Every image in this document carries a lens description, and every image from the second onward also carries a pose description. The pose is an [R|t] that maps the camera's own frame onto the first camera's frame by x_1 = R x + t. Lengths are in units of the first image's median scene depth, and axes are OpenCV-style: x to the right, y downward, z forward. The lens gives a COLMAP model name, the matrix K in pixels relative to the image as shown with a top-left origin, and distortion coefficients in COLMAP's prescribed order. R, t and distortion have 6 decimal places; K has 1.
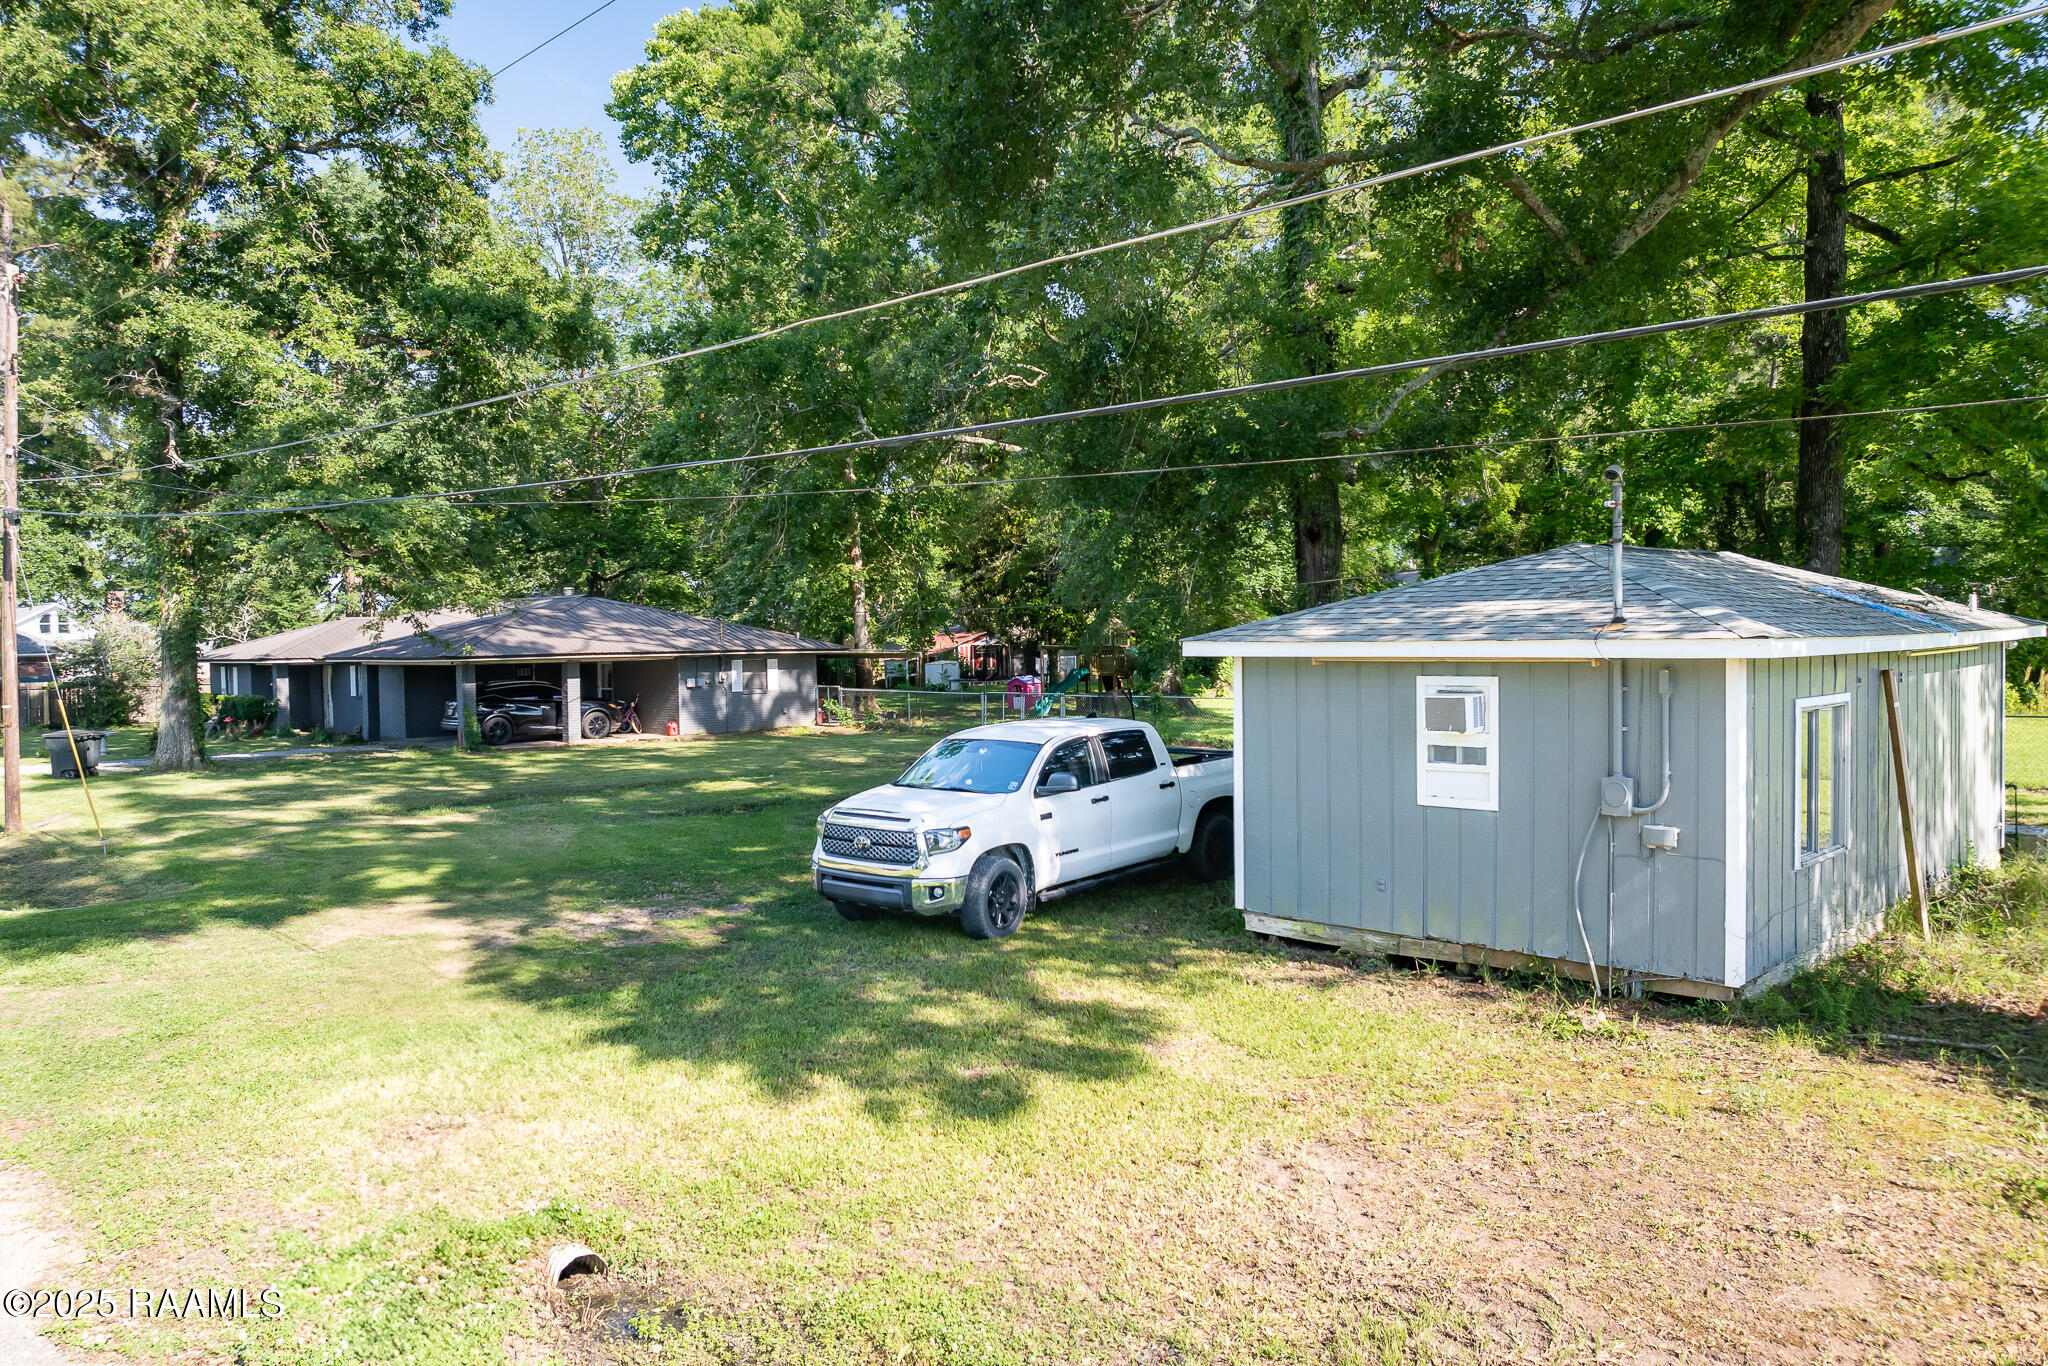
lens RADIAL K [[1433.1, 0, 1021.0], [0, 1433.1, 679.0], [0, 0, 1]] dist [-0.044522, -0.000458]
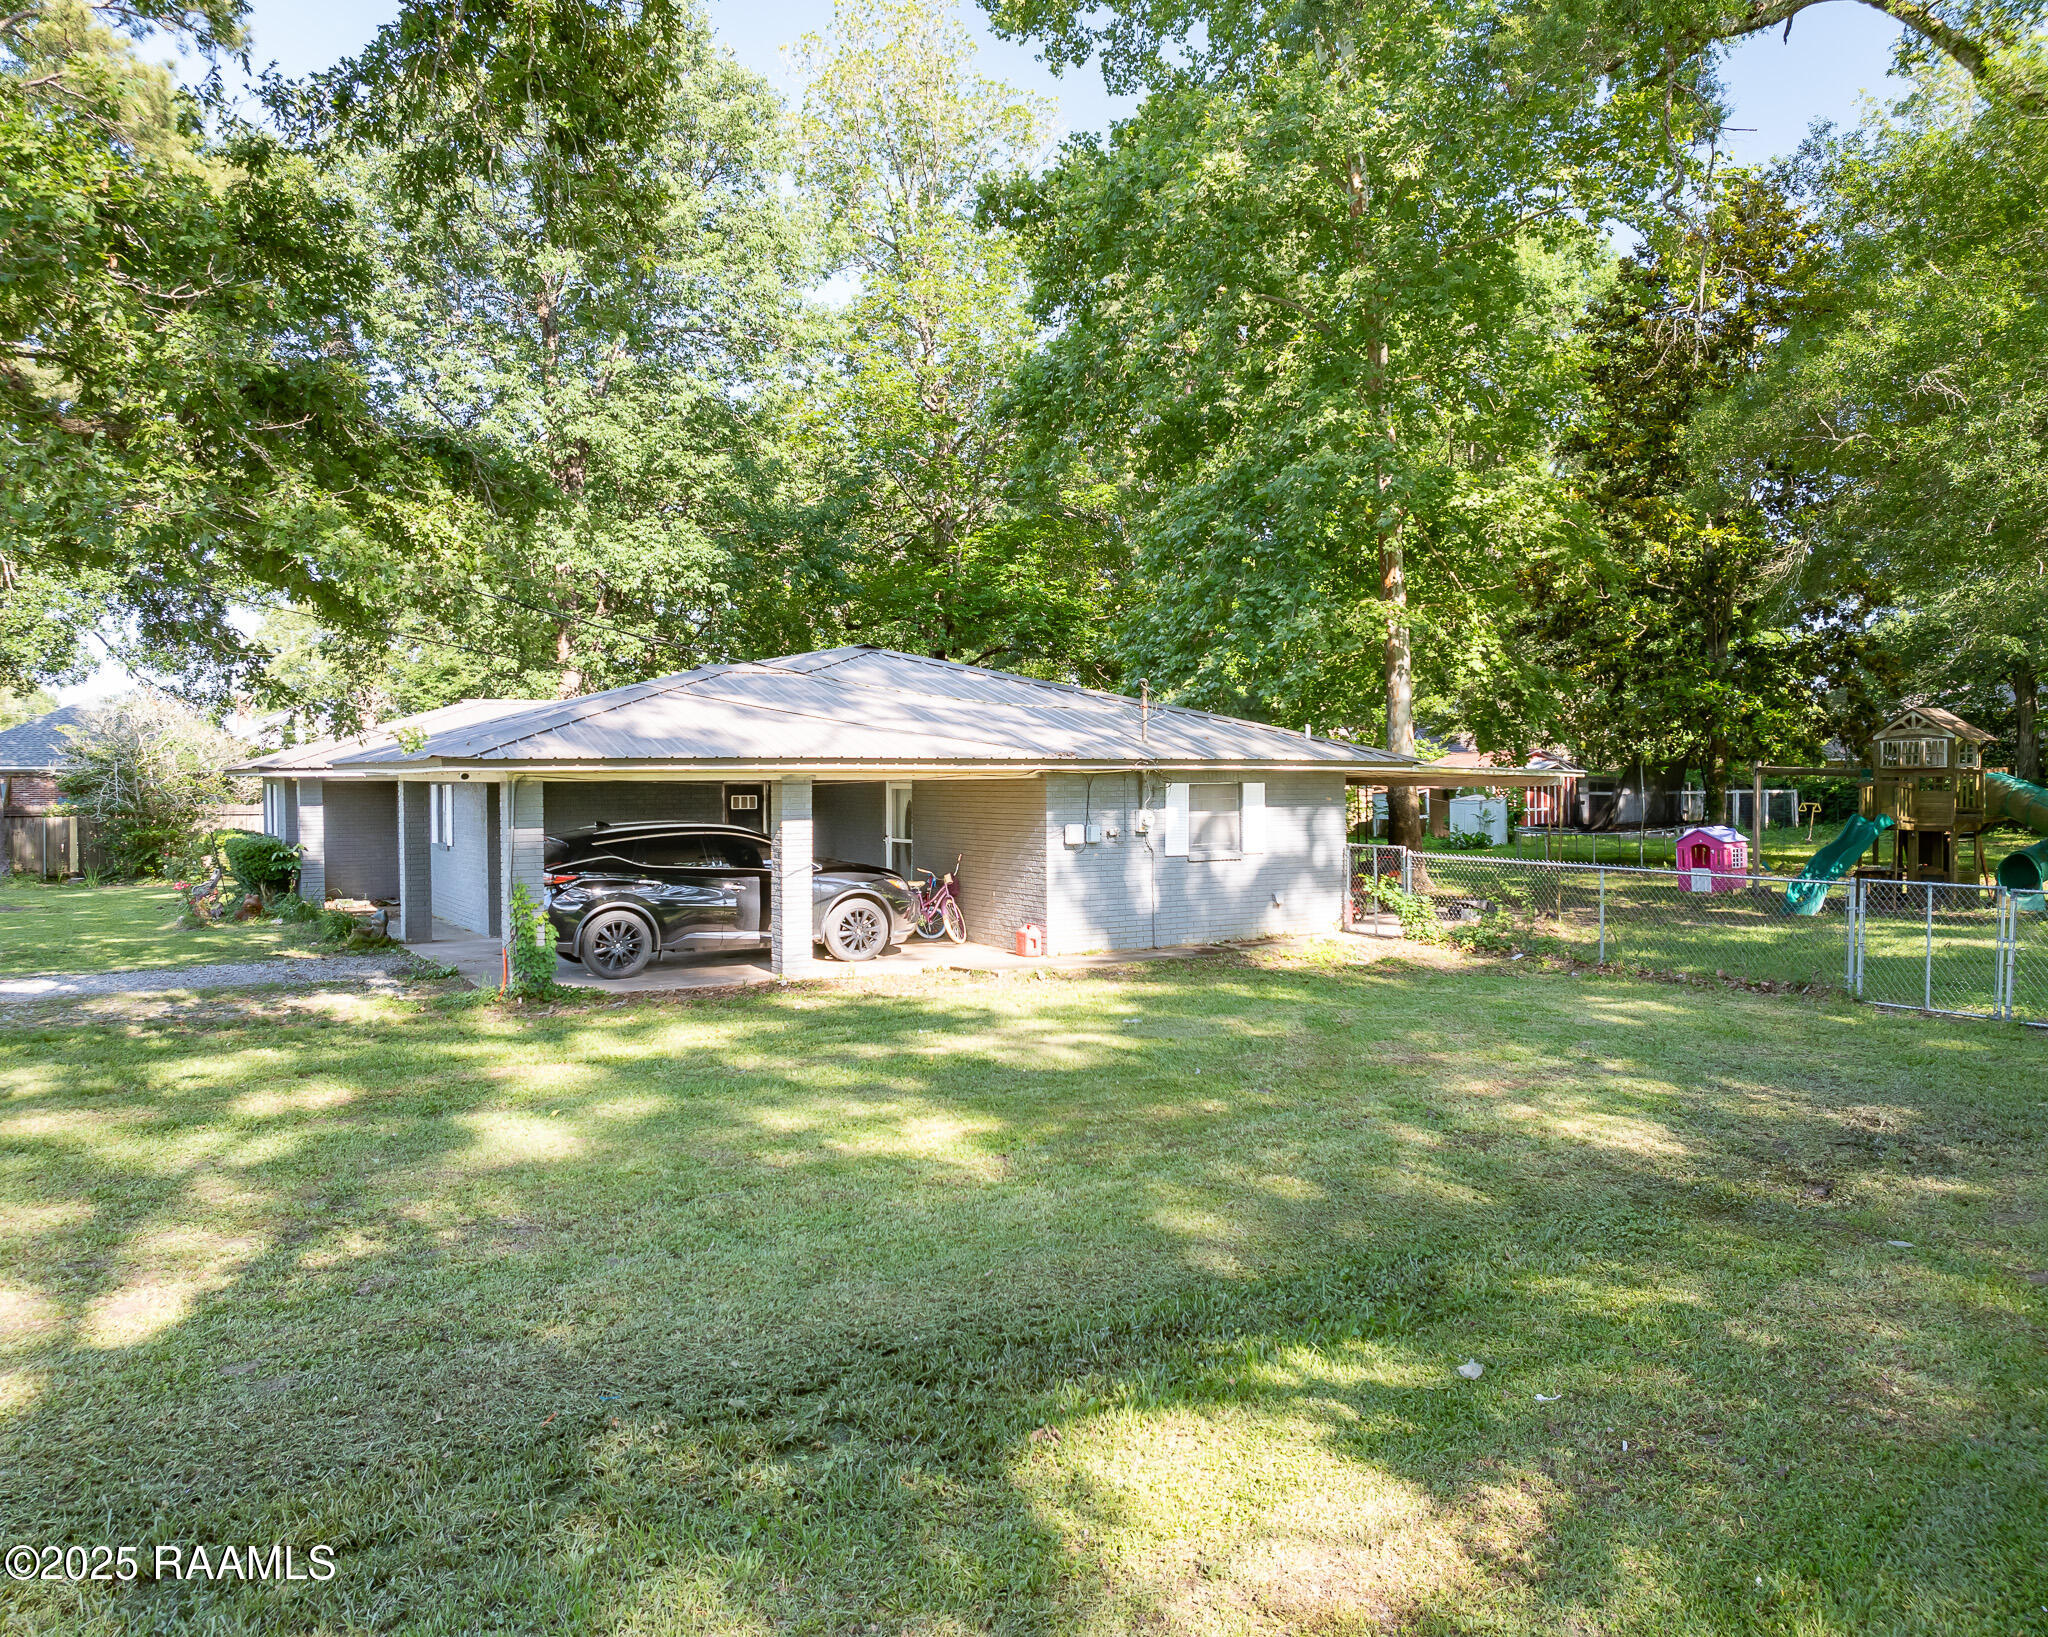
lens RADIAL K [[1548.9, 0, 1023.9], [0, 1548.9, 815.3], [0, 0, 1]] dist [-0.002760, -0.000201]
pose [[0.966604, 0.017955, -0.255644, -0.122138], [-0.018199, 0.999833, 0.001411, -0.003013], [0.255627, 0.003288, 0.966770, 0.525780]]
